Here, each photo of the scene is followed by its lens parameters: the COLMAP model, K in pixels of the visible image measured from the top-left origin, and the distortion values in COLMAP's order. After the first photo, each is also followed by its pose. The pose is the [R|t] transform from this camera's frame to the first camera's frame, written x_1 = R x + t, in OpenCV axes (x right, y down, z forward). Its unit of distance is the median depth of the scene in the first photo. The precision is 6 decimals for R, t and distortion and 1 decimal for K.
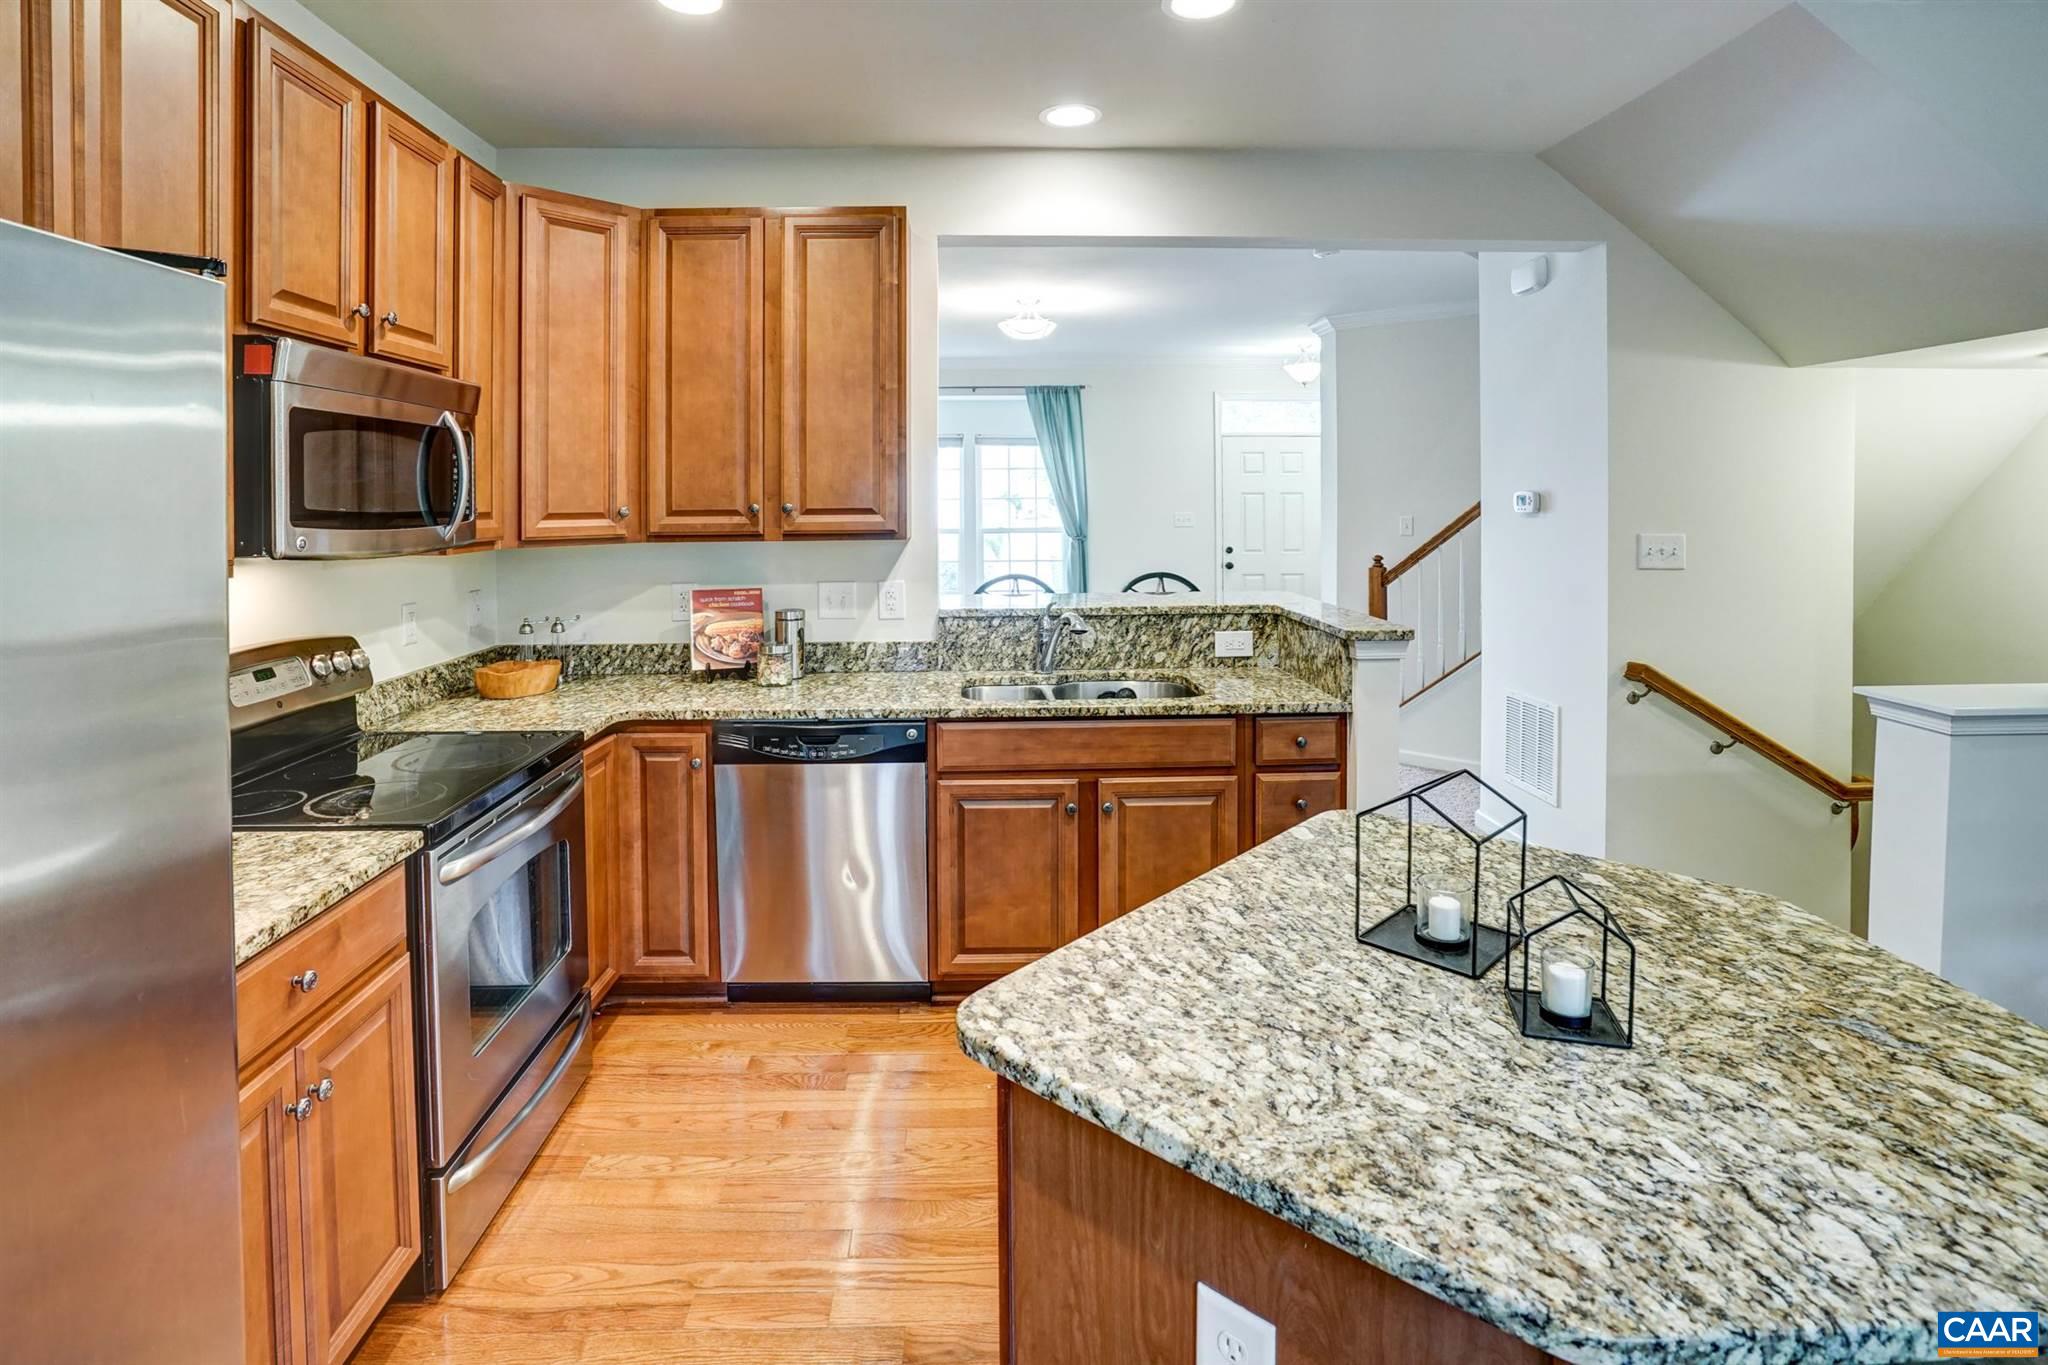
lens RADIAL K [[1013.0, 0, 1007.3], [0, 1013.0, 489.5], [0, 0, 1]] dist [-0.060301, 0.018246]
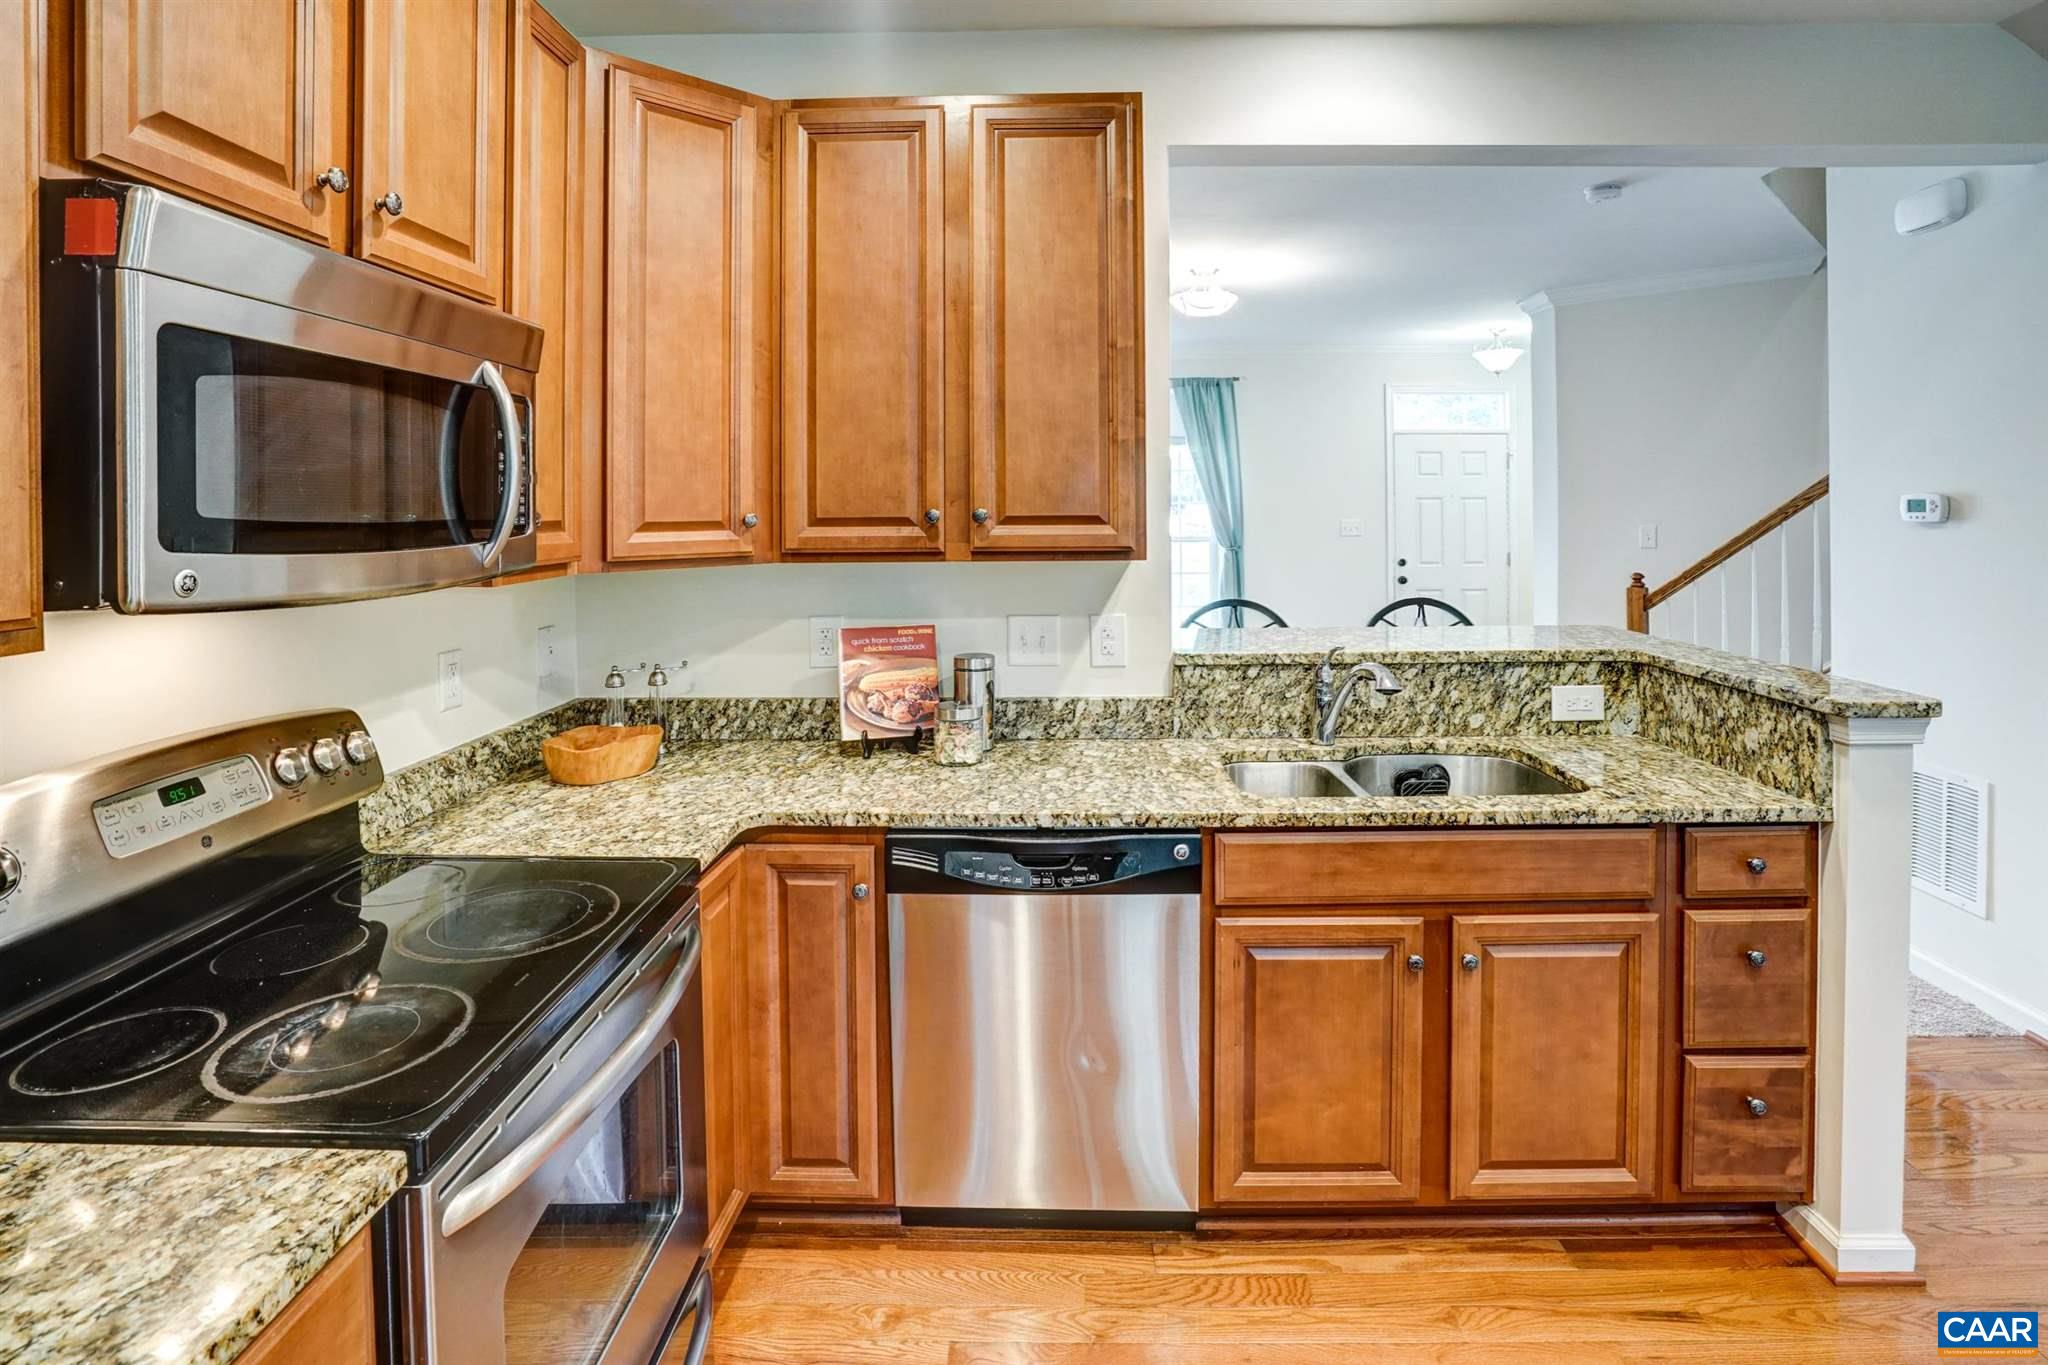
lens RADIAL K [[1015.6, 0, 1053.6], [0, 1015.6, 499.6], [0, 0, 1]] dist [-0.056355, 0.018237]
pose [[0.999102, 0.001493, -0.042335, -0.148583], [-0.001317, 0.999990, 0.004178, 0.004780], [0.042340, -0.004119, 0.999095, 0.319928]]
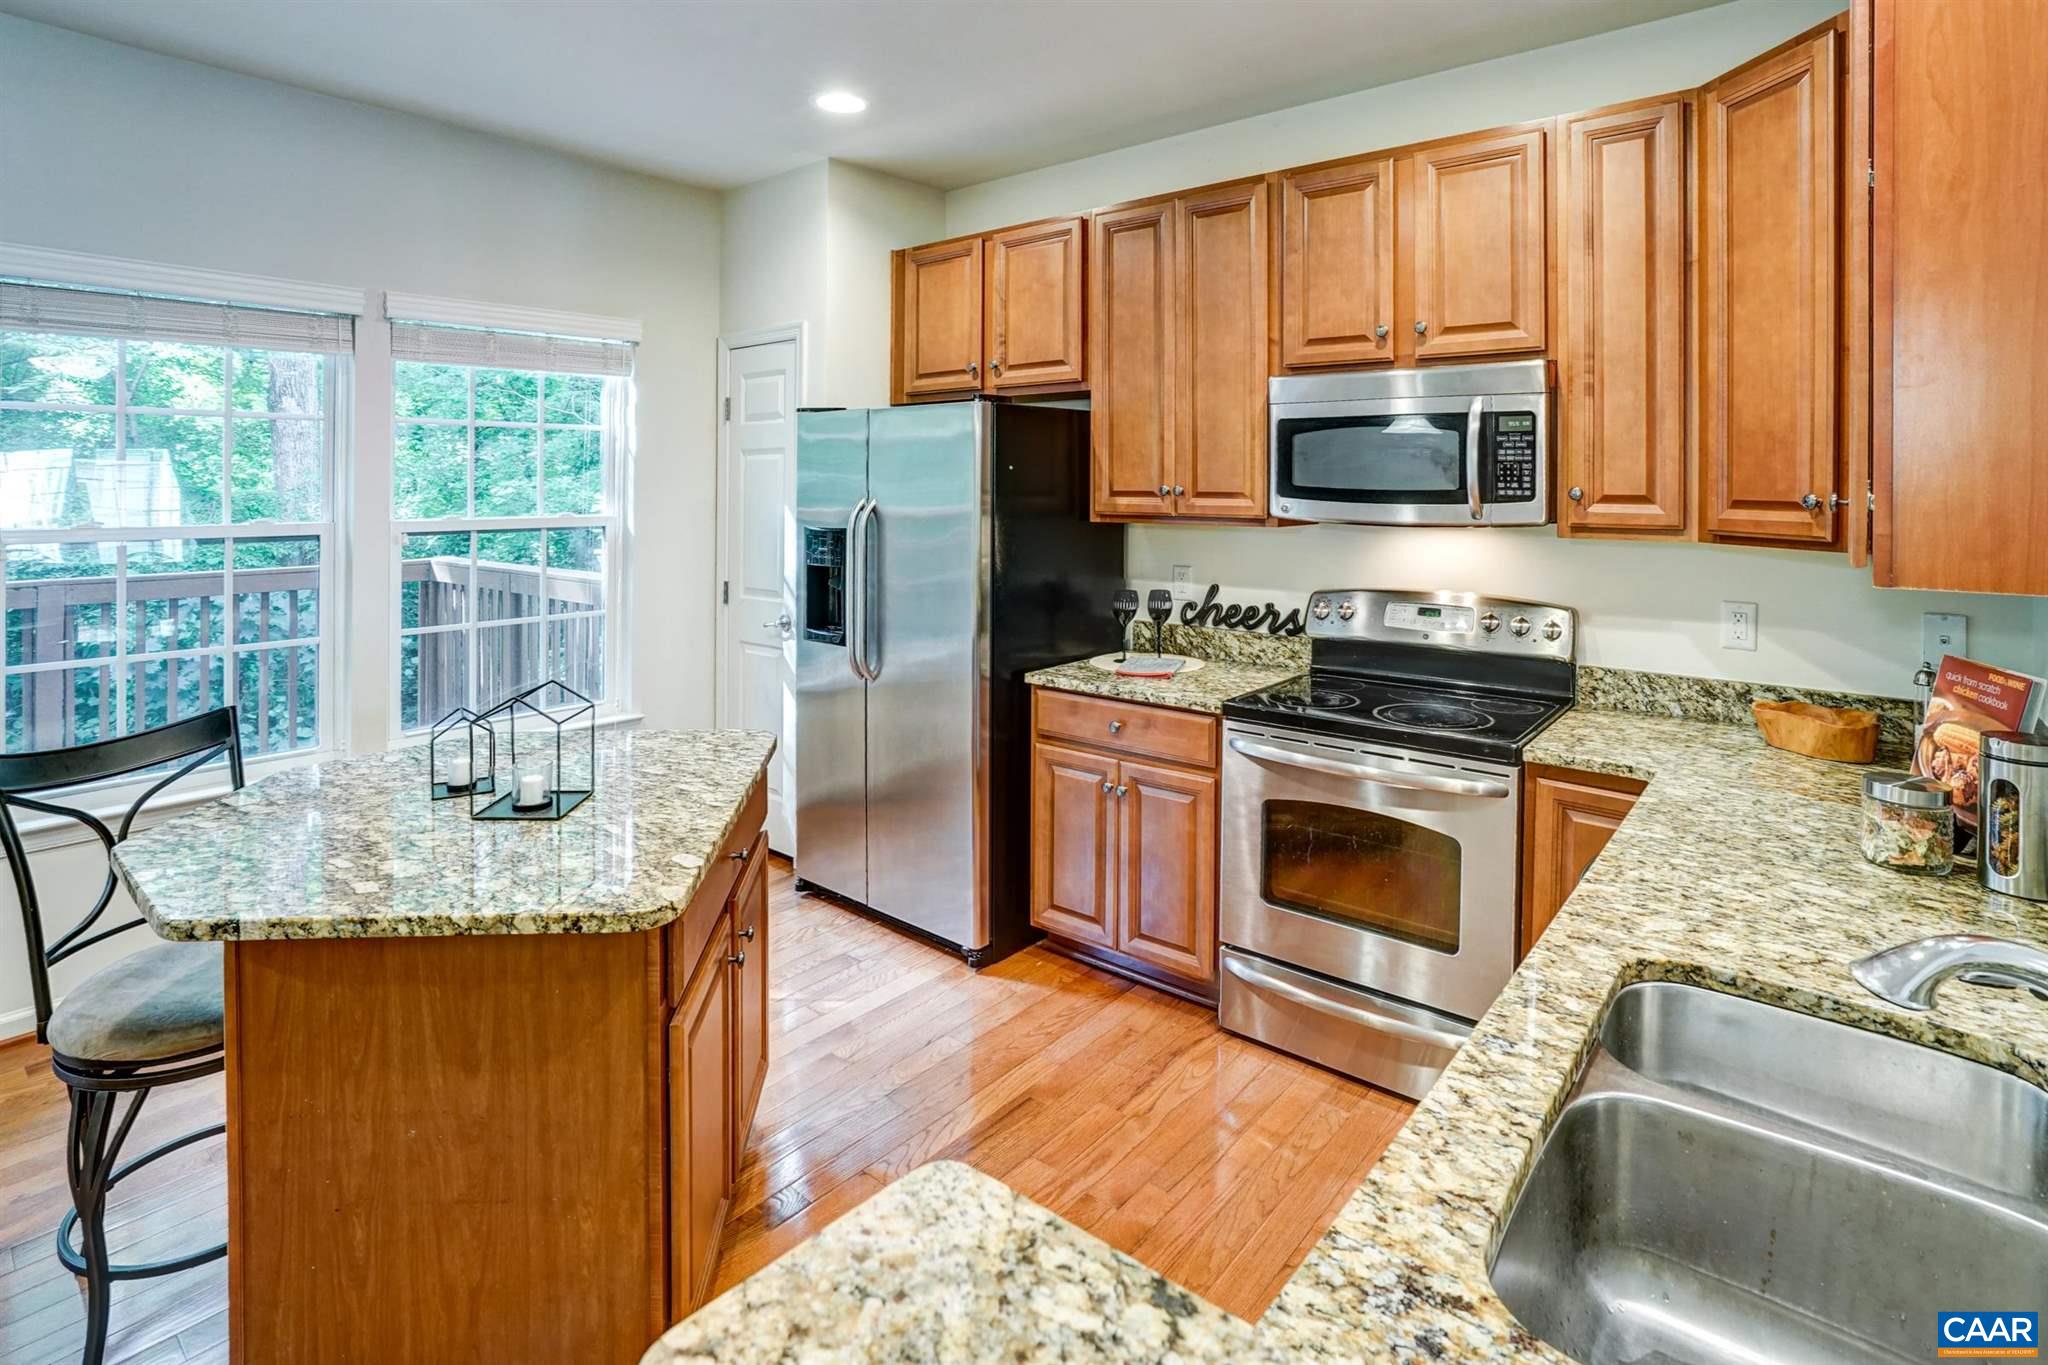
lens RADIAL K [[1008.1, 0, 1025.5], [0, 1008.1, 489.9], [0, 0, 1]] dist [-0.057610, 0.017227]
pose [[-0.662550, 0.008831, -0.748966, 0.449011], [0.002305, 0.999950, 0.009751, 0.007585], [0.749014, 0.004734, -0.662537, 1.108760]]
